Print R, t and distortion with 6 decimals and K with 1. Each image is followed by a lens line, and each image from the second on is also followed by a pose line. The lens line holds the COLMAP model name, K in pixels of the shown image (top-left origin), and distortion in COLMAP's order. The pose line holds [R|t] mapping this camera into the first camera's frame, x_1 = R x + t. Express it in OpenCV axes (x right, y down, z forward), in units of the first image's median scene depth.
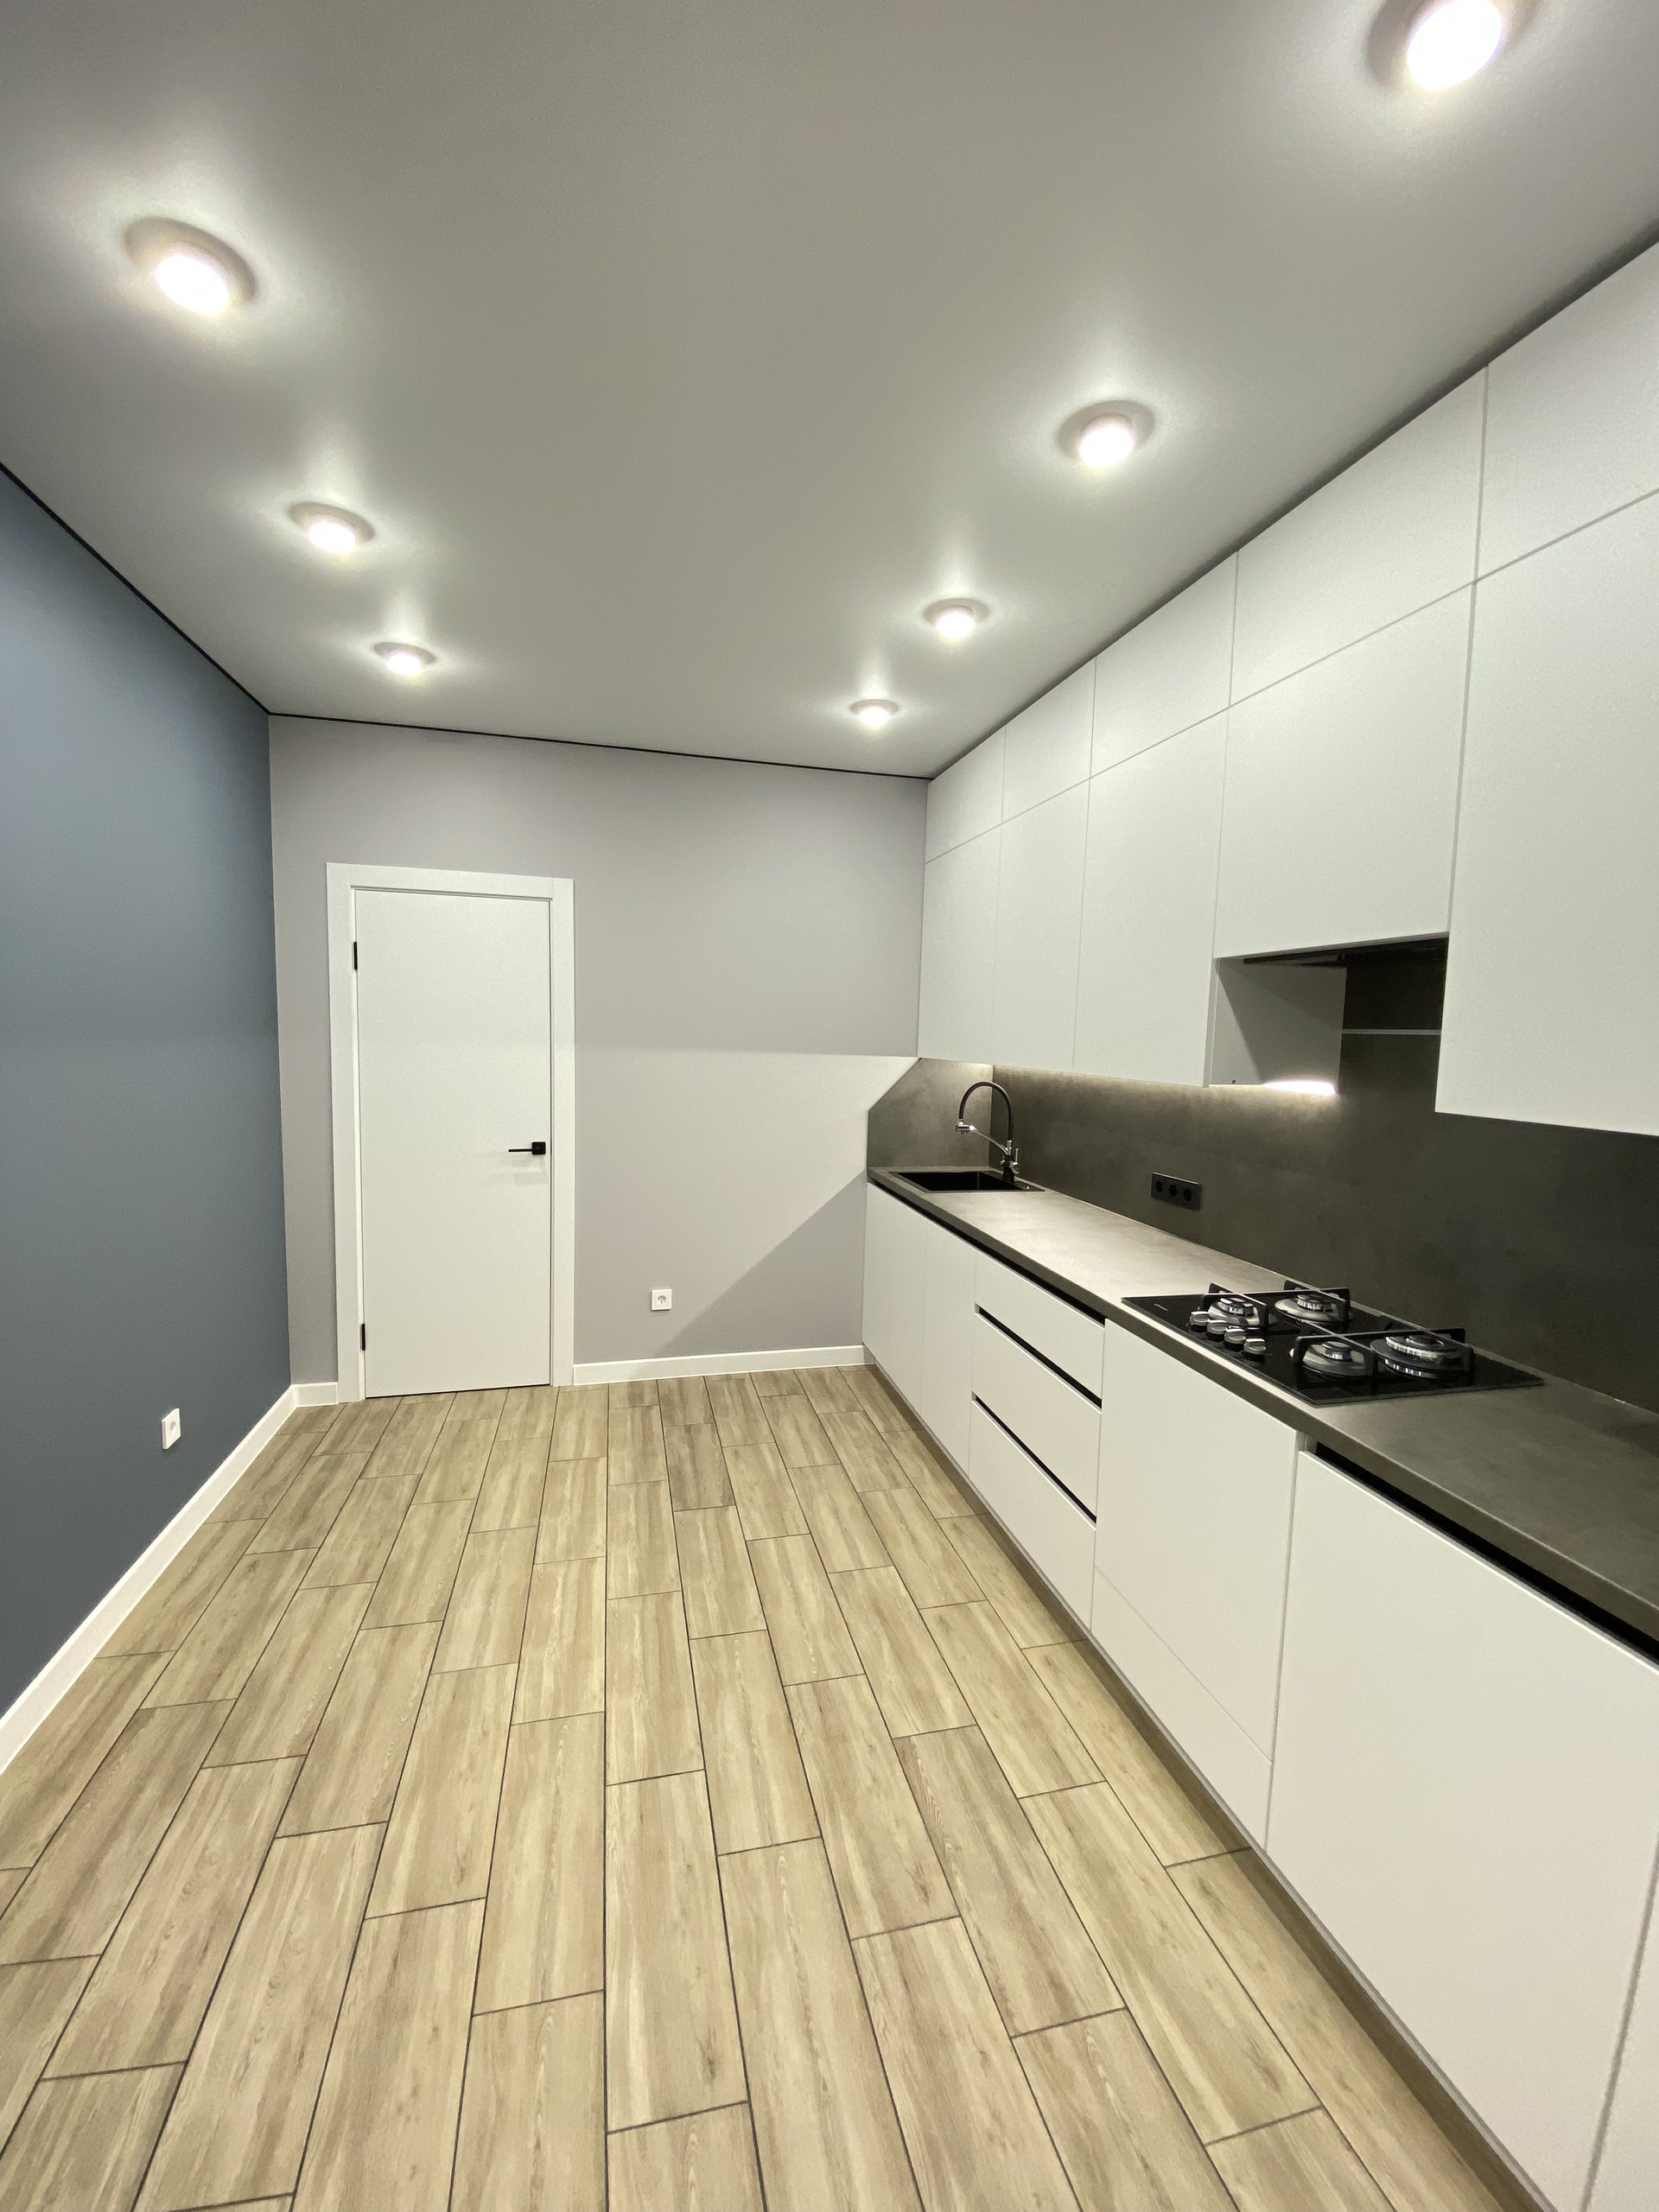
lens RADIAL K [[898.0, 0, 840.4], [0, 898.0, 1107.0], [0, 0, 1]] dist [0.005489, -0.014049]
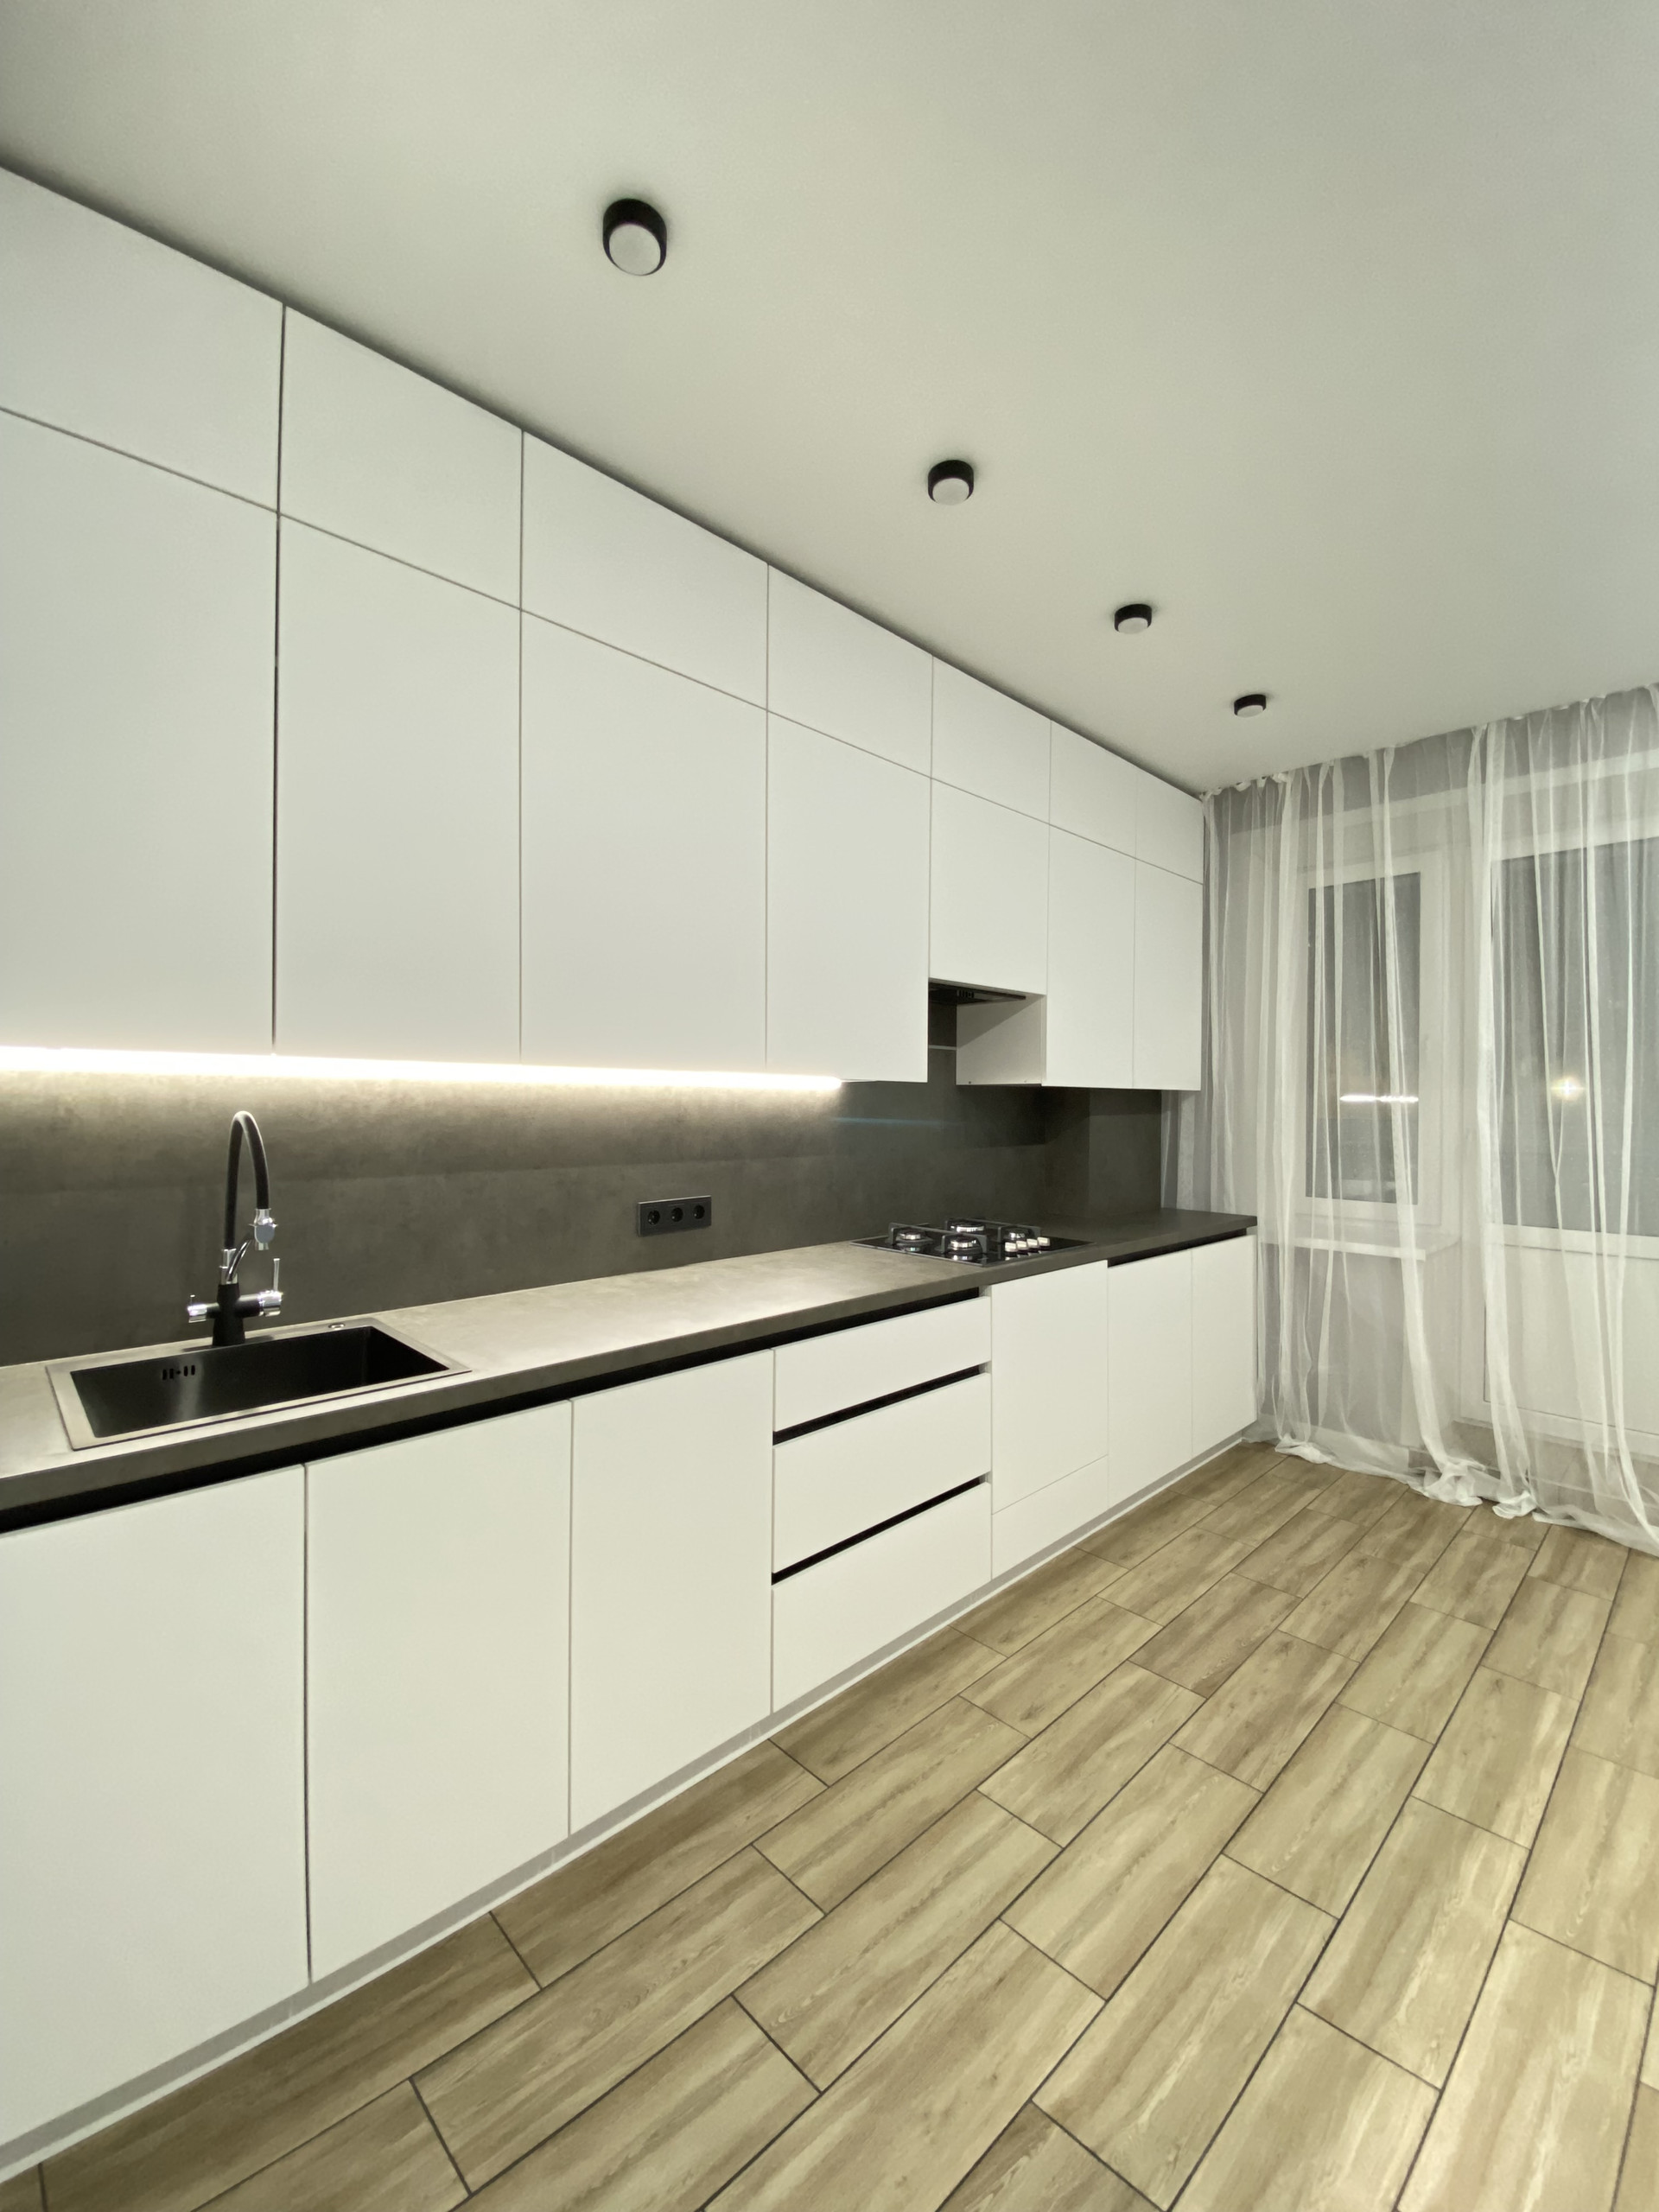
lens RADIAL K [[898.0, 0, 819.0], [0, 898.0, 1101.5], [0, 0, 1]] dist [0.005489, -0.014049]
pose [[-0.484886, -0.031754, 0.874001, -0.429489], [0.056404, 0.996125, 0.067484, -0.062983], [-0.872756, 0.082019, -0.481216, 1.283140]]
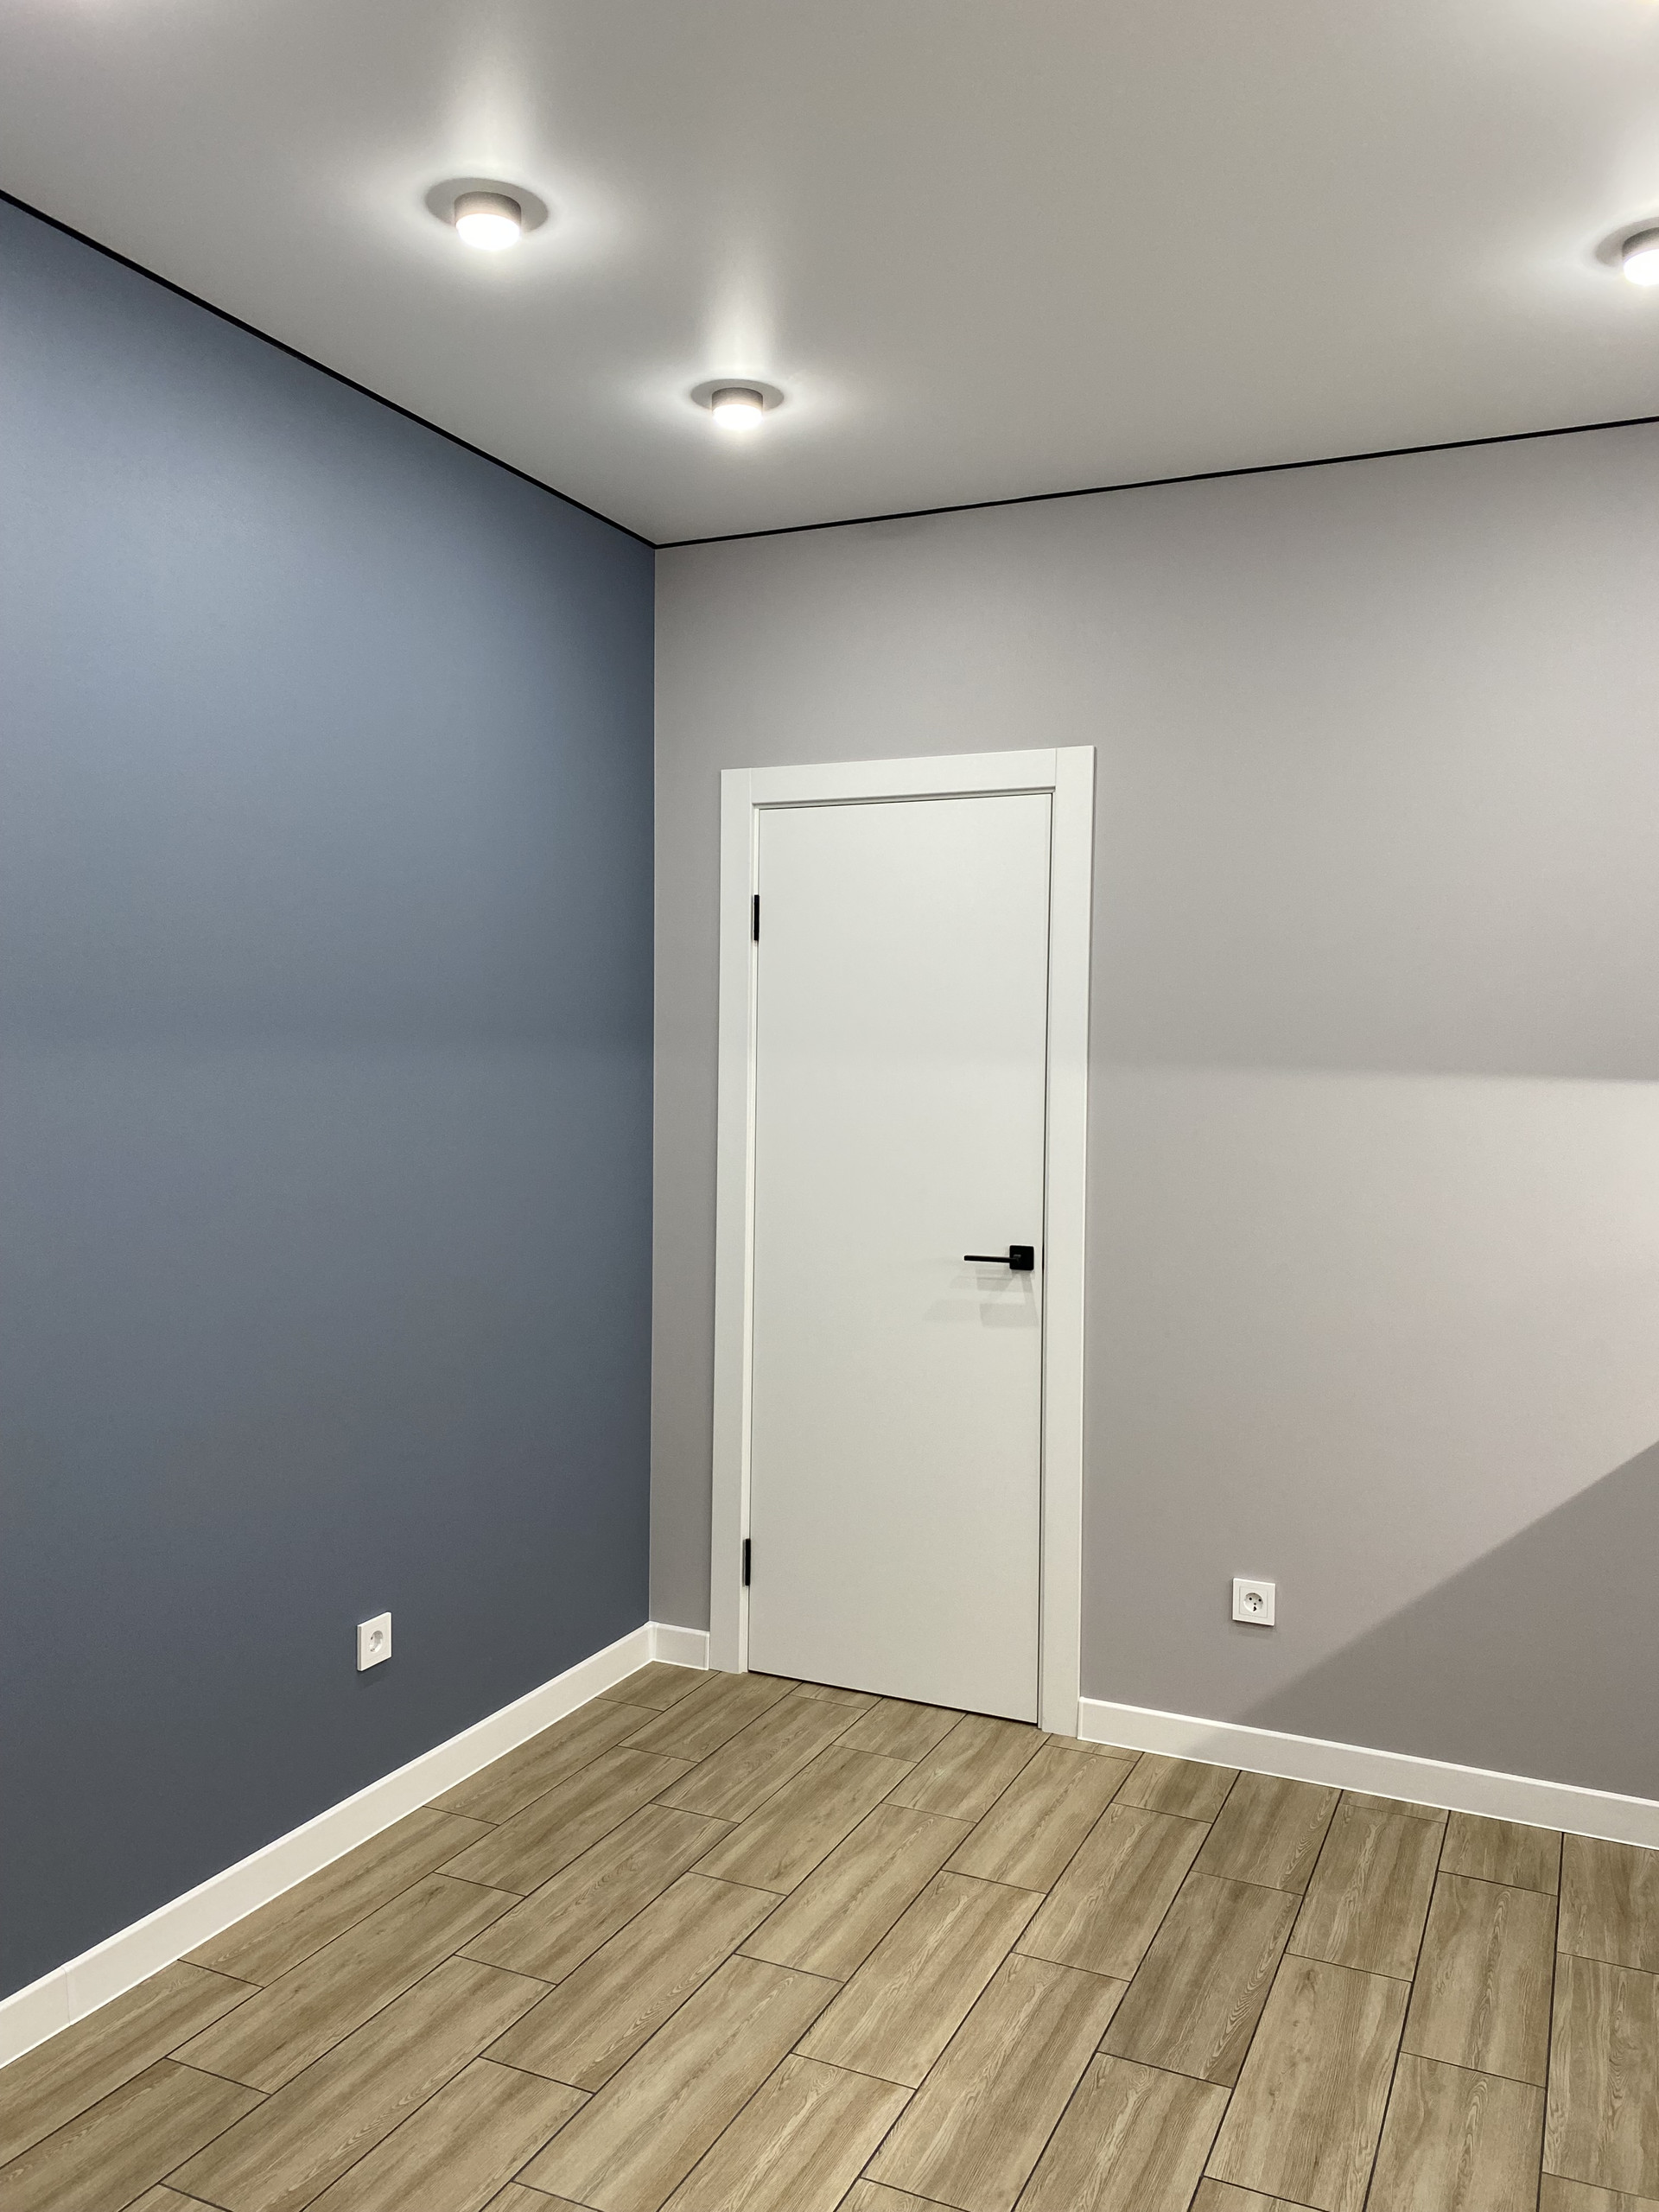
lens RADIAL K [[1700.5, 0, 832.1], [0, 1700.5, 1100.5], [0, 0, 1]] dist [0.028945, -0.016644]
pose [[0.778370, 0.005601, -0.627781, 0.262125], [-0.050752, 0.997249, -0.054028, 0.015864], [0.625751, 0.073915, 0.776513, 0.193190]]
